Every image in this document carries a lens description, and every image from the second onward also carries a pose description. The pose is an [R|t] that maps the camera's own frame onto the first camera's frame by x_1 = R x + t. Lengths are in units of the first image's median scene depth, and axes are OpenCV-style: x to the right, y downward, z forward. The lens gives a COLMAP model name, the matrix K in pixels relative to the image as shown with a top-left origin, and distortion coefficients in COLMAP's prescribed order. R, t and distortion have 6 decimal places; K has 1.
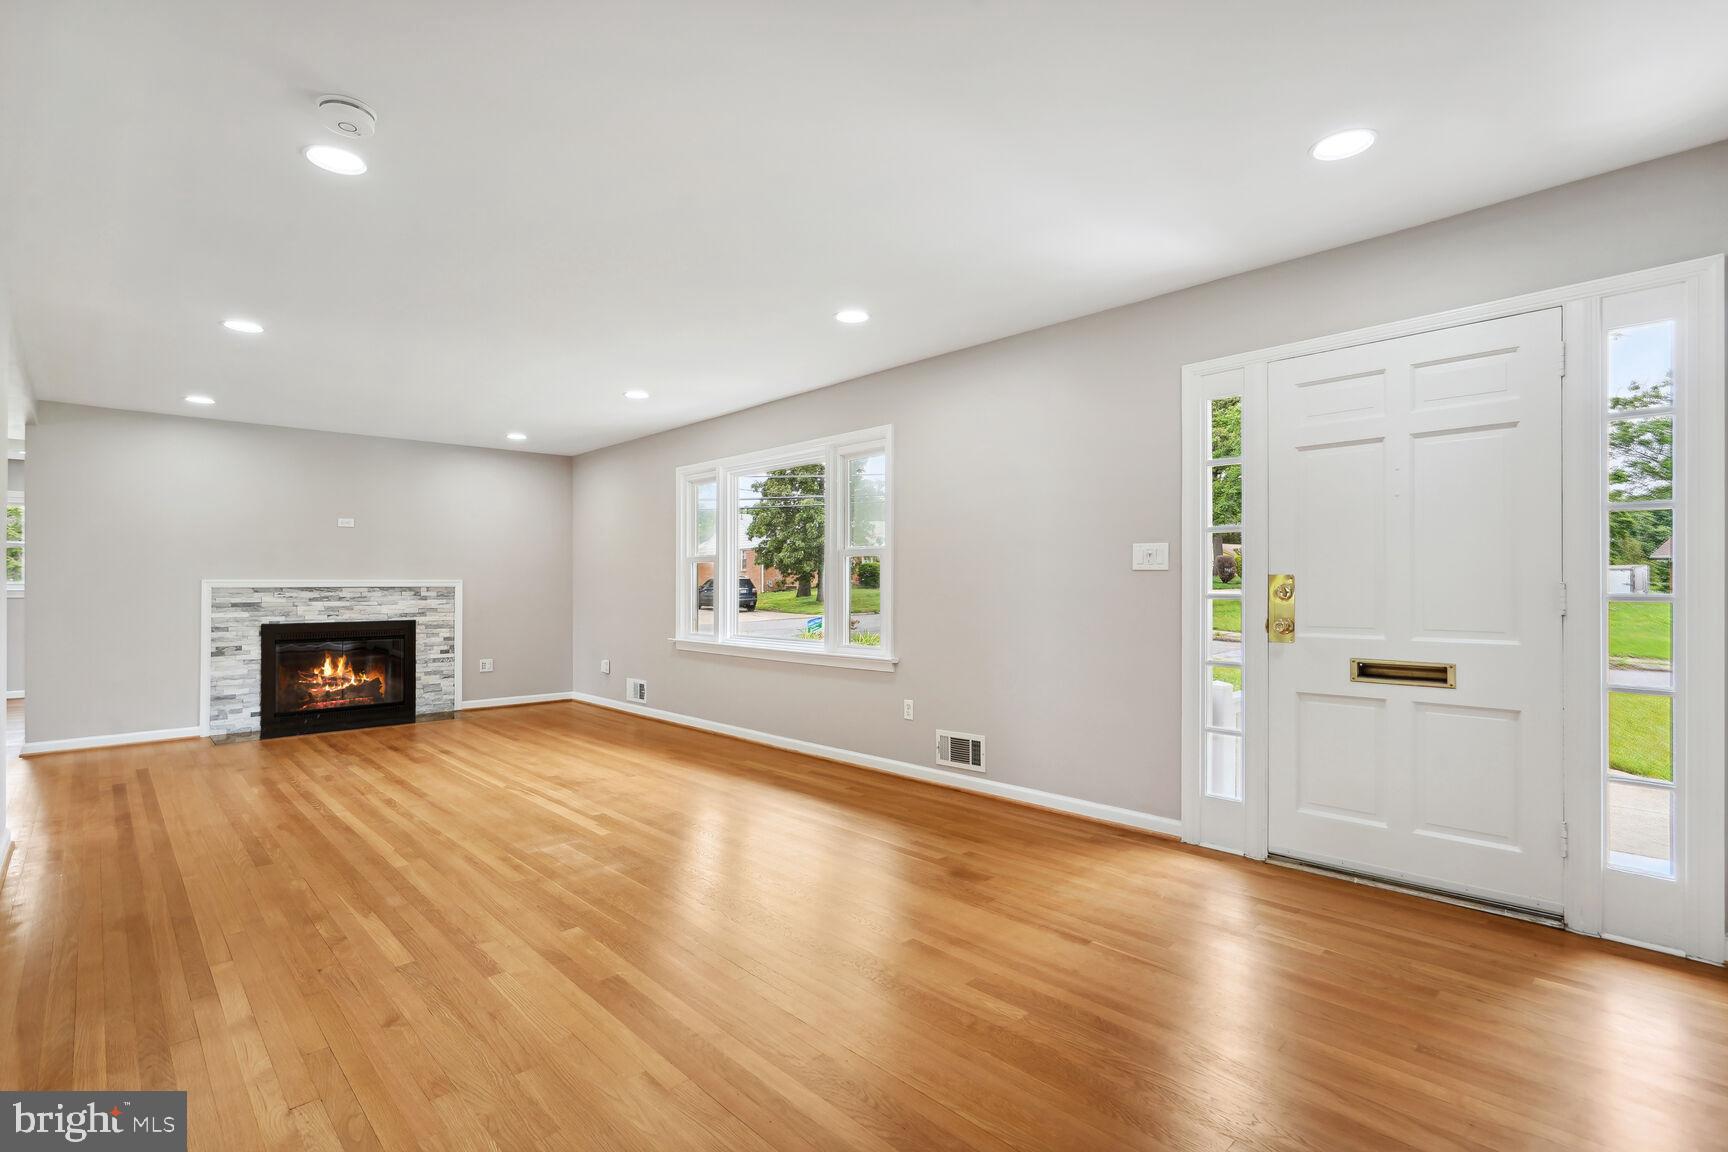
lens RADIAL K [[808.3, 0, 855.7], [0, 808.3, 577.2], [0, 0, 1]] dist [-0.005880, 0.002150]
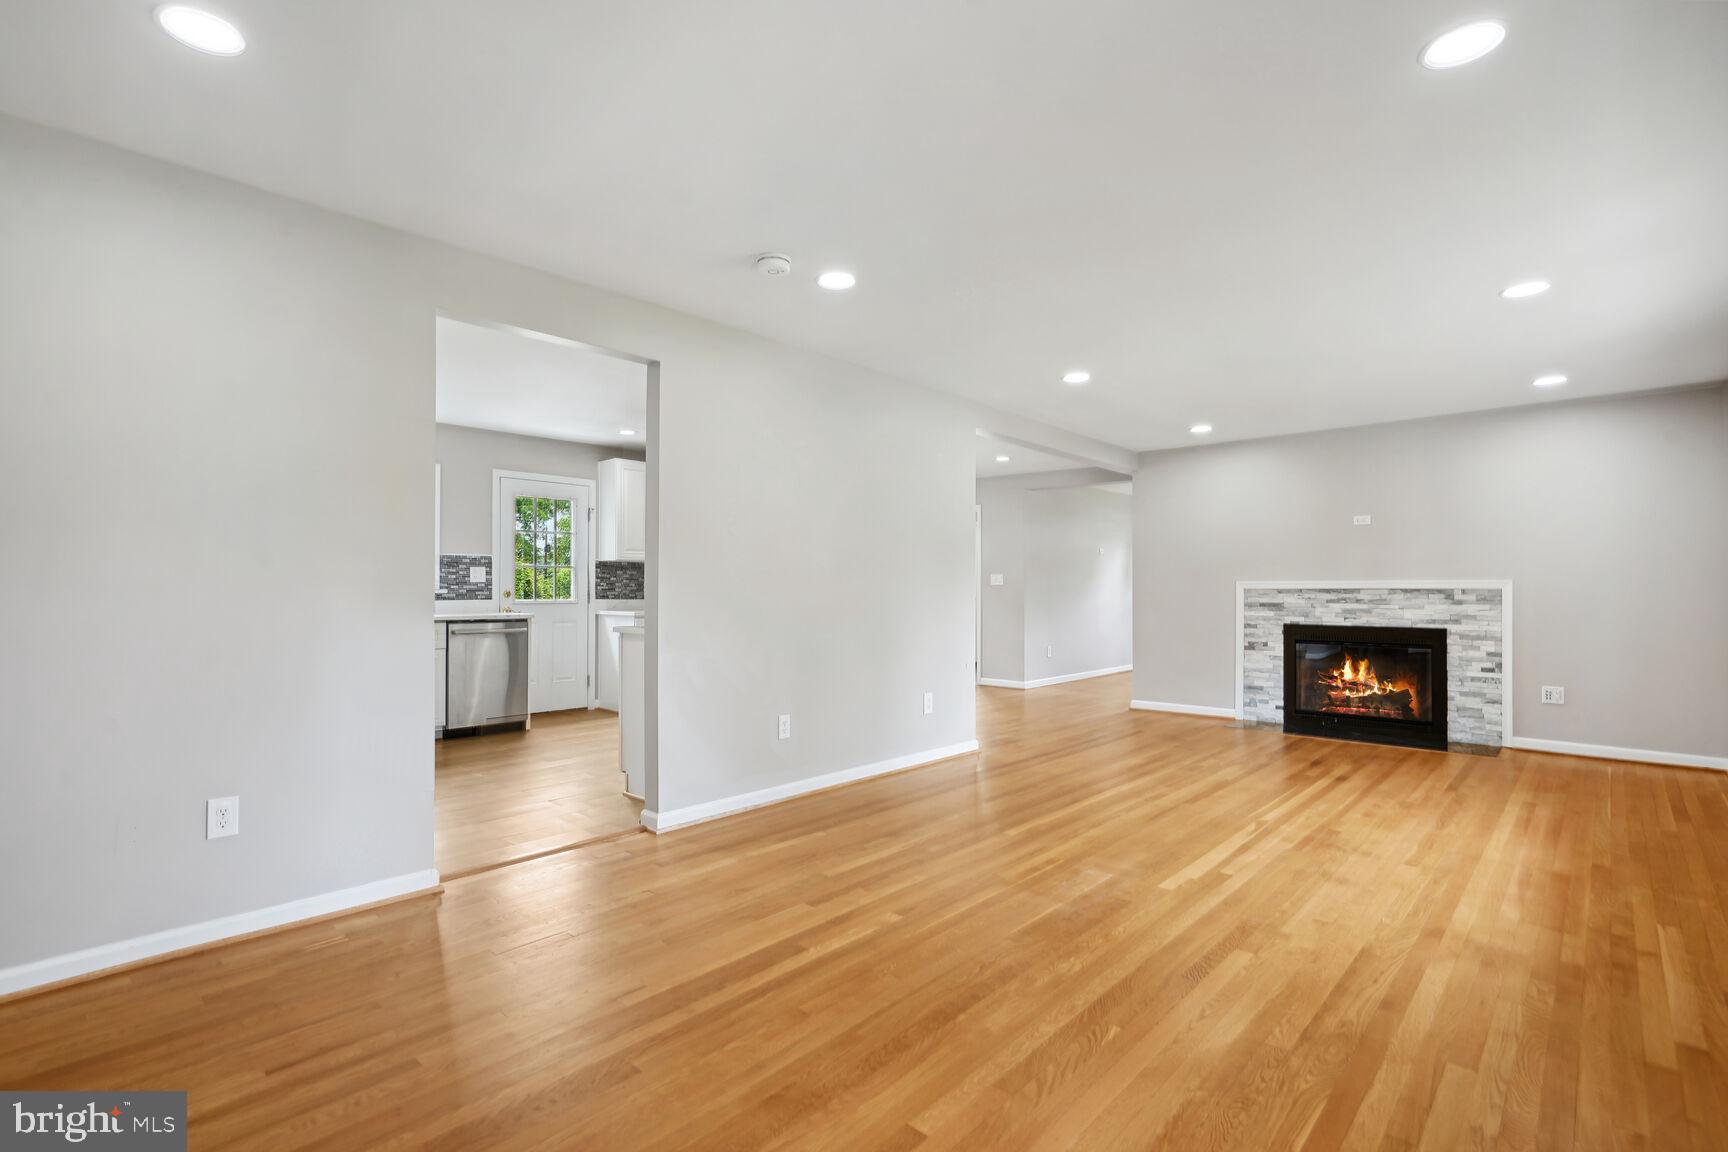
lens RADIAL K [[808.3, 0, 851.8], [0, 808.3, 583.3], [0, 0, 1]] dist [-0.005880, 0.002150]
pose [[0.056271, -0.003005, -0.998411, 0.277395], [0.009479, 0.999952, -0.002476, 0.002469], [0.998371, -0.009325, 0.056296, 0.353741]]
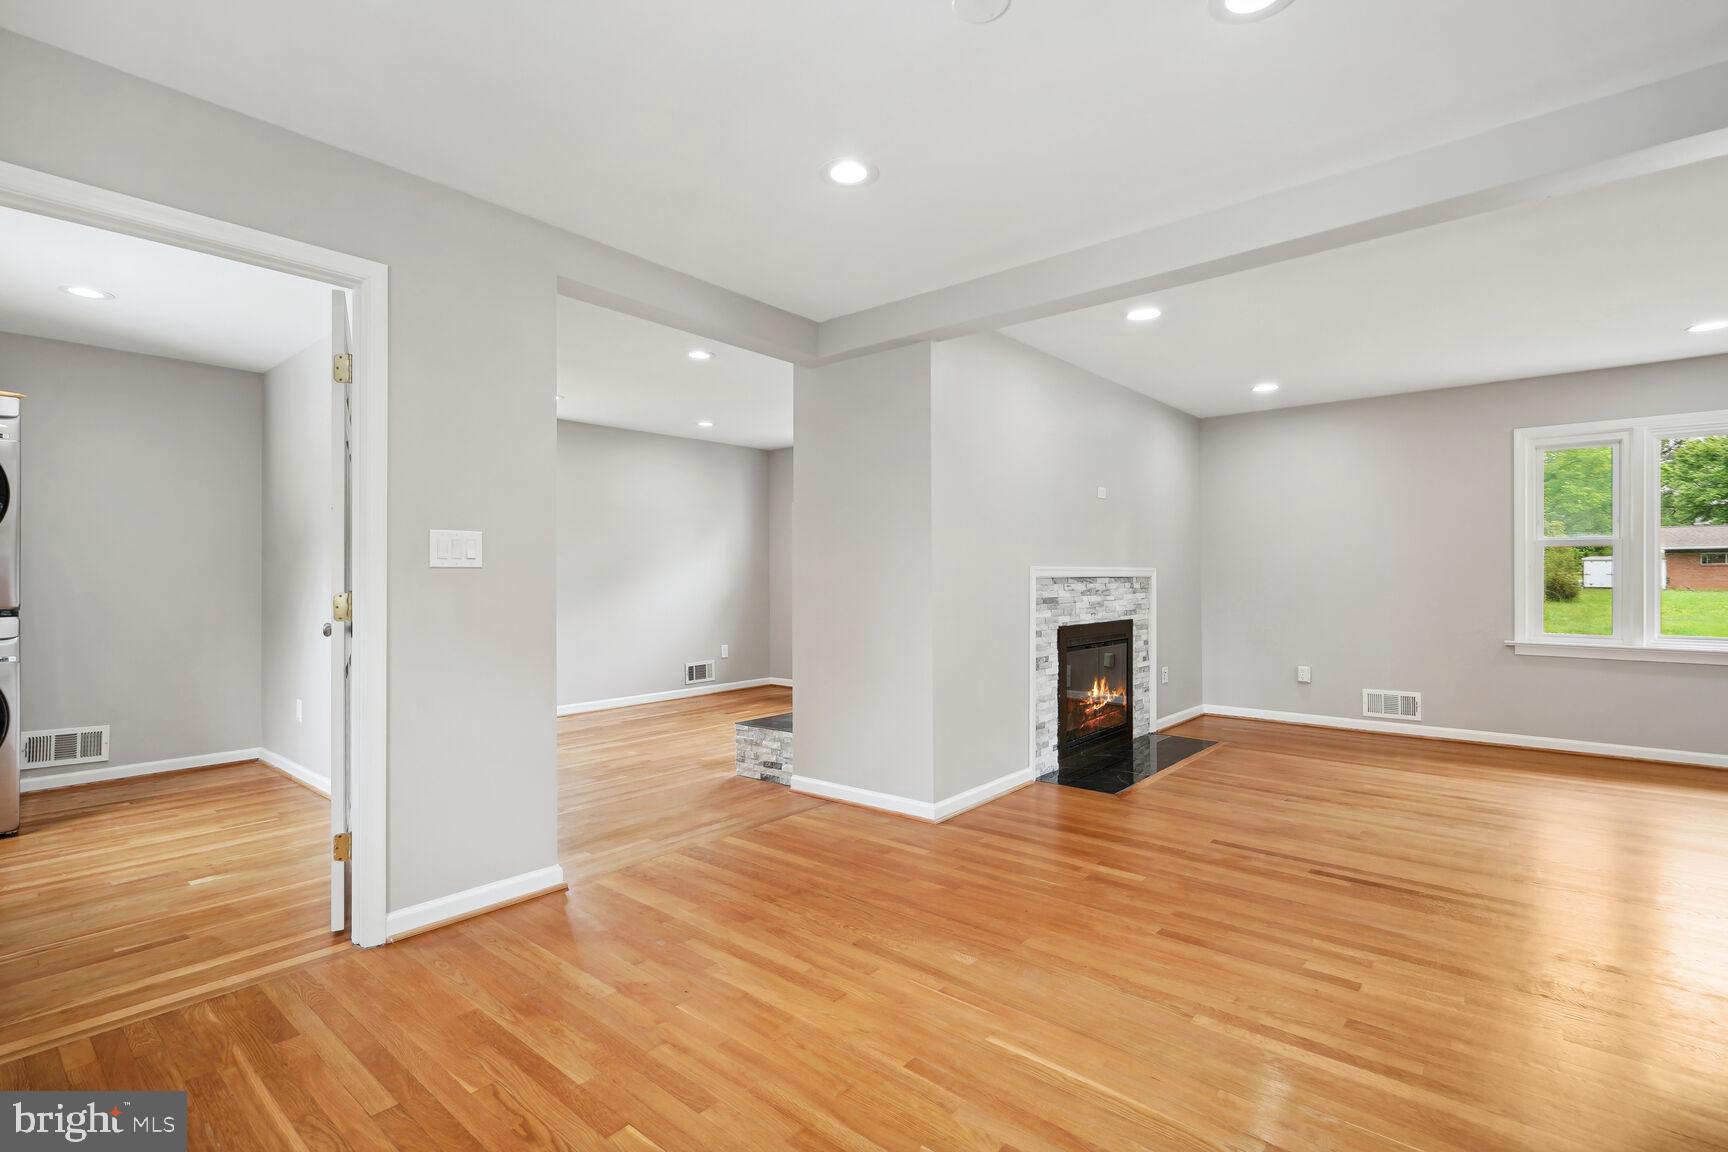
lens RADIAL K [[808.3, 0, 863.5], [0, 808.3, 584.3], [0, 0, 1]] dist [-0.005880, 0.002150]
pose [[0.994282, -0.001265, 0.106777, -0.945940], [-0.000825, 0.999809, 0.019525, 0.004755], [-0.106781, -0.019502, 0.994091, 0.264305]]
